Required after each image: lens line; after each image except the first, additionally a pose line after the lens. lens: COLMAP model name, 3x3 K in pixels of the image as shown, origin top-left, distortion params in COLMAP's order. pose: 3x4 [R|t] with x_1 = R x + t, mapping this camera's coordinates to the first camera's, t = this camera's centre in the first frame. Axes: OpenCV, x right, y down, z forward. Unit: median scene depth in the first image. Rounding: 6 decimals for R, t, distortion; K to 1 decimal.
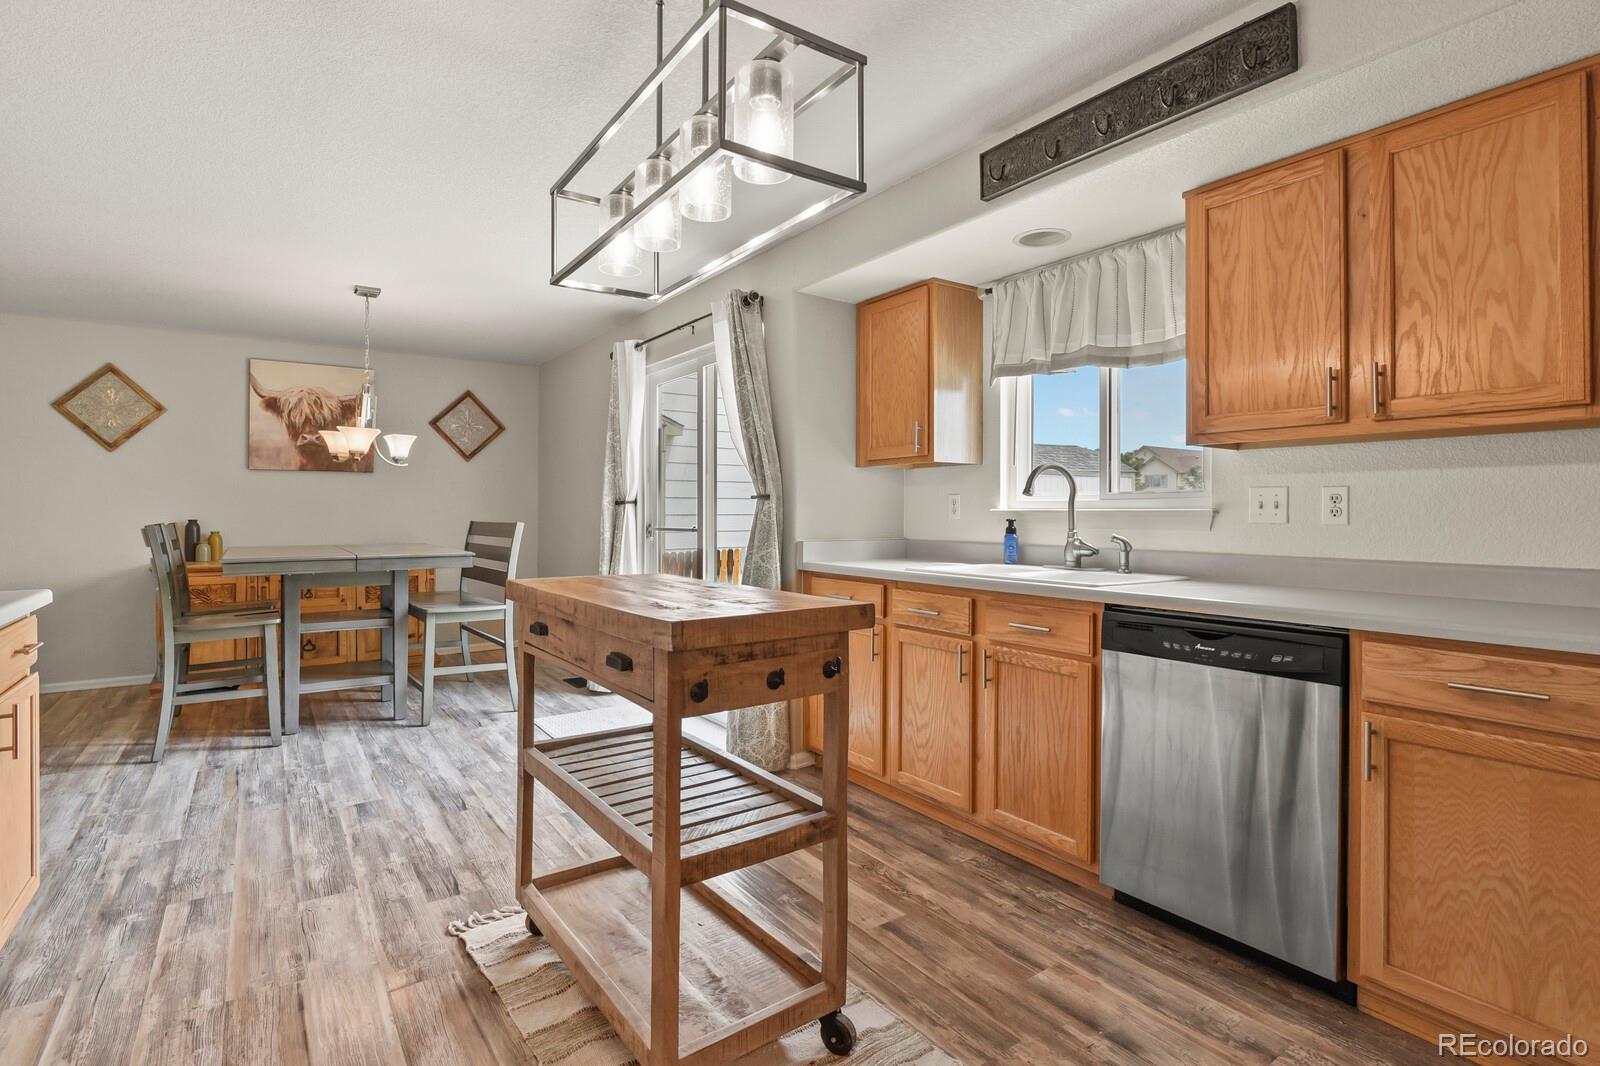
lens RADIAL K [[776.8, 0, 804.0], [0, 776.8, 505.7], [0, 0, 1]] dist [-0.012091, -0.001081]
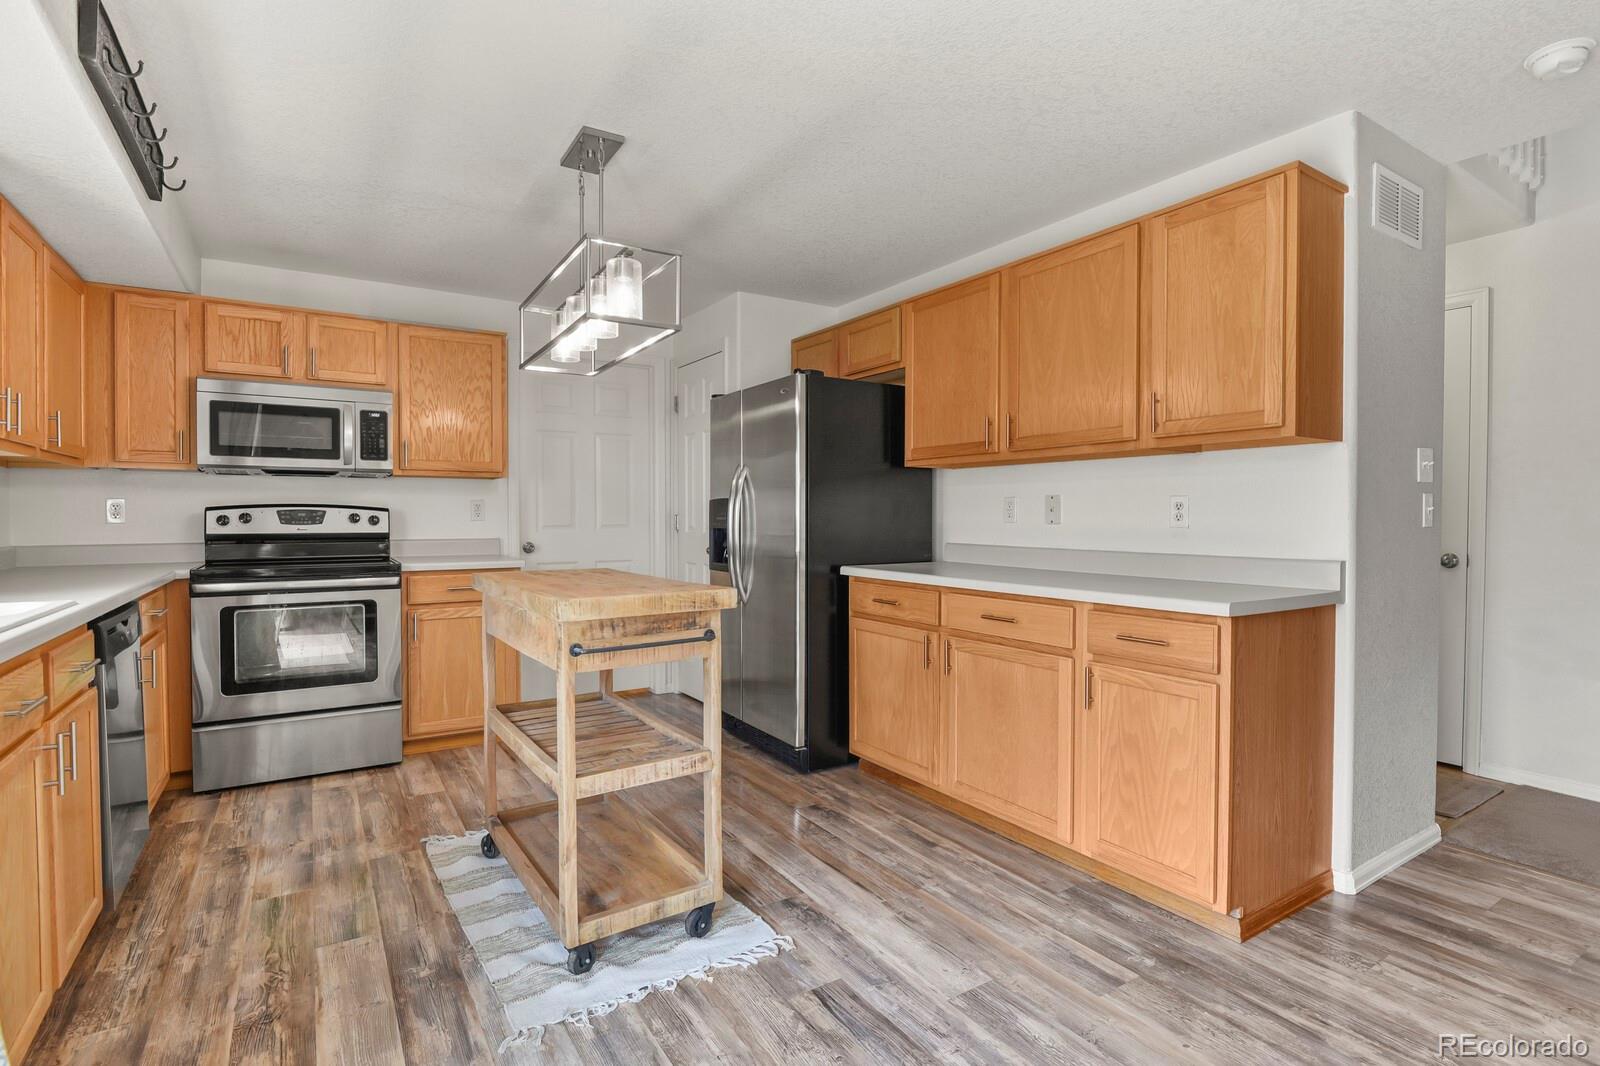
lens RADIAL K [[774.9, 0, 808.1], [0, 774.9, 529.6], [0, 0, 1]] dist [-0.001052, -0.008880]
pose [[-0.999046, -0.004118, 0.043484, -0.400575], [-0.003644, 0.999933, 0.010967, 0.009304], [-0.043527, 0.010798, -0.998994, 1.522193]]
